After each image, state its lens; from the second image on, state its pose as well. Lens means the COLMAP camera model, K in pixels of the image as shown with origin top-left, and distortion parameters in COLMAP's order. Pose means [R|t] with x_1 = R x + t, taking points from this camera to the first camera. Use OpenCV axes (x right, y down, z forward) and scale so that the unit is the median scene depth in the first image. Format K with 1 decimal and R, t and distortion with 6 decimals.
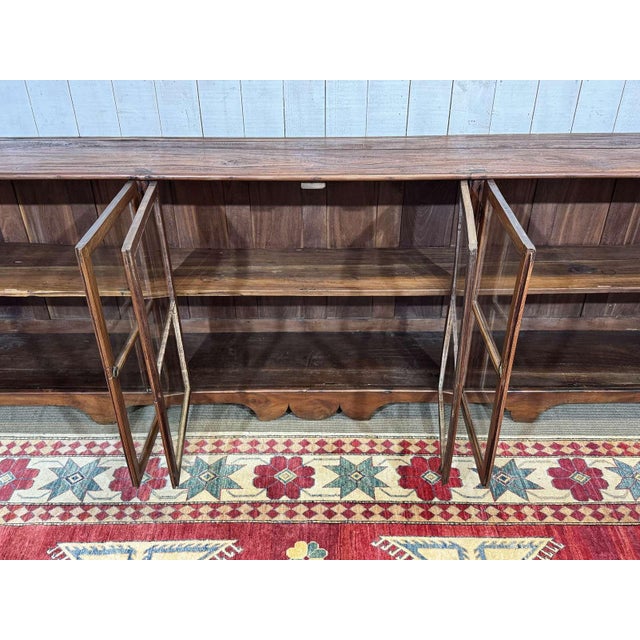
lens RADIAL K [[596.4, 0, 320.0], [0, 596.4, 320.0], [0, 0, 1]] dist [0.132930, -0.270798]
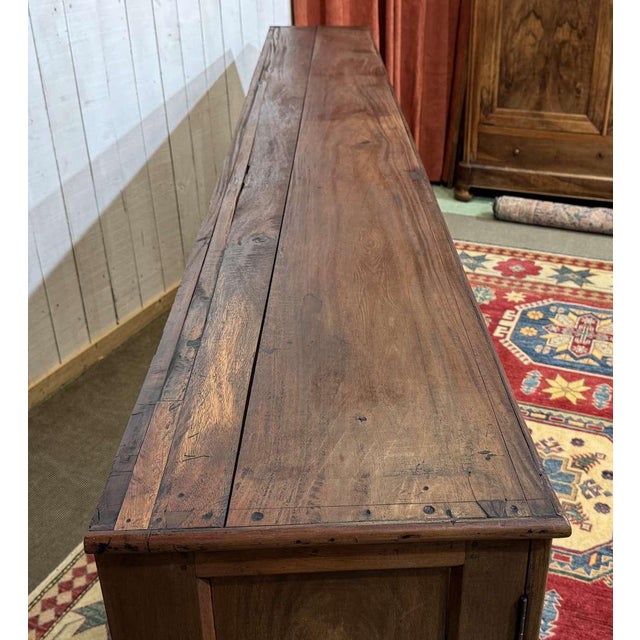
lens RADIAL K [[827.7, 0, 340.1], [0, 827.7, 320.5], [0, 0, 1]] dist [0.060393, -0.013645]
pose [[0.389858, -0.424500, 0.817197, -0.921618], [0.511830, 0.837603, 0.190923, -0.056445], [-0.765533, 0.343833, 0.543818, 0.193649]]
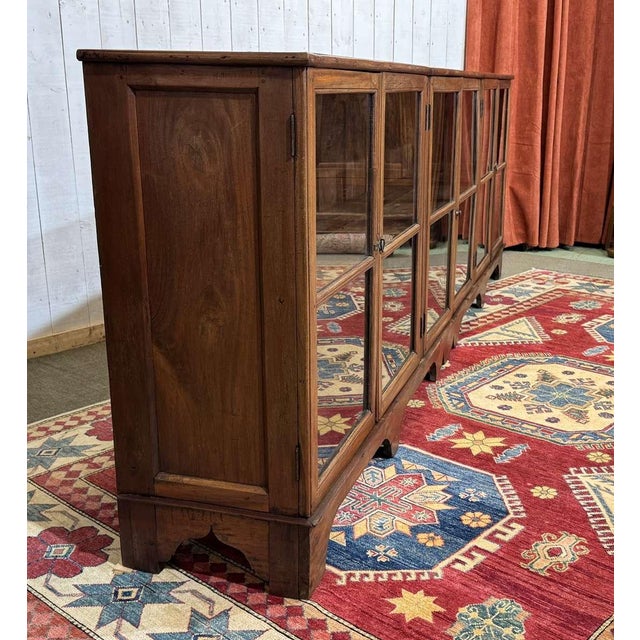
lens RADIAL K [[827.7, 0, 340.1], [0, 827.7, 320.5], [0, 0, 1]] dist [0.060393, -0.013645]
pose [[0.669387, -0.195898, 0.716621, -1.103242], [0.395096, 0.910757, -0.120088, 0.378136], [-0.629143, 0.363519, 0.687047, -0.026818]]
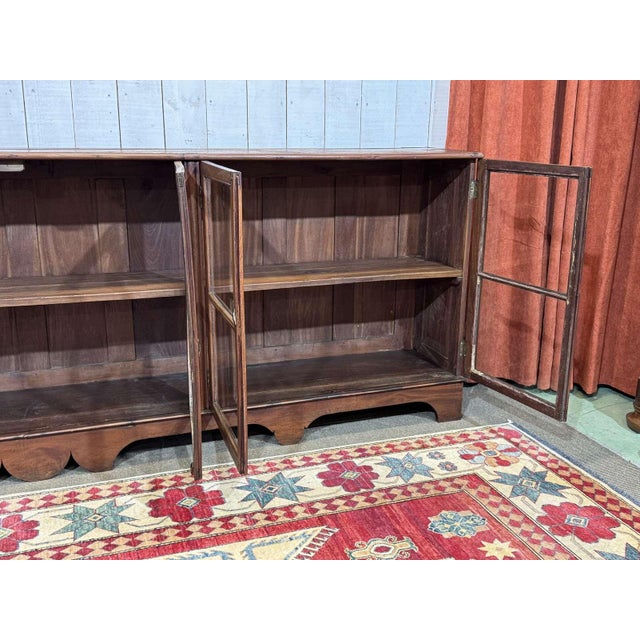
lens RADIAL K [[702.2, 0, 320.2], [0, 702.2, 324.6], [0, 0, 1]] dist [0.211825, -0.485404]
pose [[0.939867, -0.076805, 0.332794, 0.043316], [0.168981, 0.951341, -0.257674, 0.305954], [-0.296810, 0.298415, 0.907112, -0.033517]]
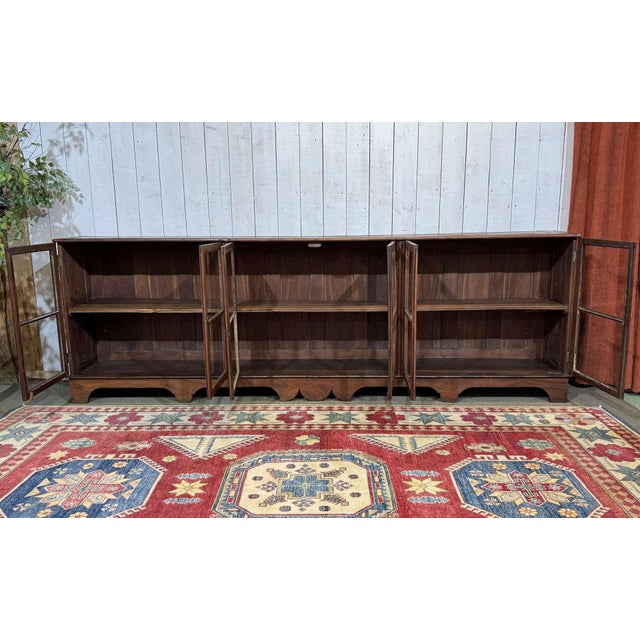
lens RADIAL K [[560.8, 0, 319.7], [0, 560.8, 326.3], [0, 0, 1]] dist [0.160002, -0.317827]
pose [[0.999475, -0.000593, -0.032395, 0.054015], [-0.011258, 0.931184, -0.364376, 0.573040], [0.030382, 0.364549, 0.930688, -0.484388]]
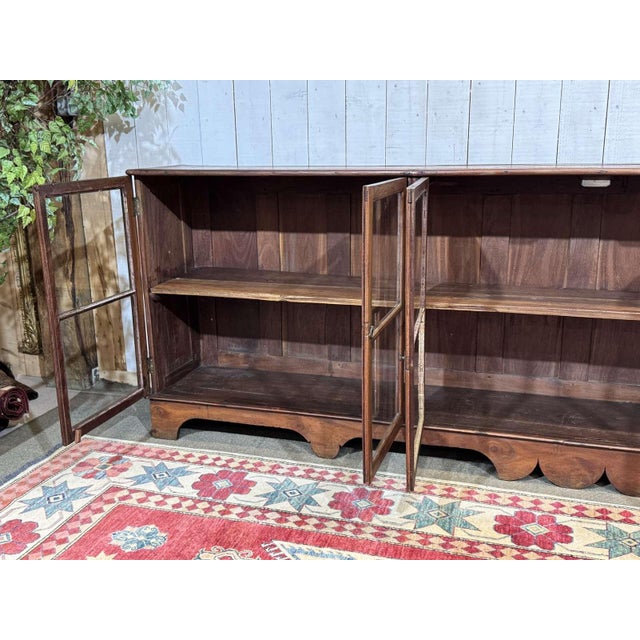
lens RADIAL K [[702.2, 0, 320.2], [0, 702.2, 324.6], [0, 0, 1]] dist [0.211825, -0.485404]
pose [[0.953029, 0.066362, -0.295519, -0.064409], [-0.152632, 0.947981, -0.279349, 0.307731], [0.261608, 0.311333, 0.913582, -0.044677]]
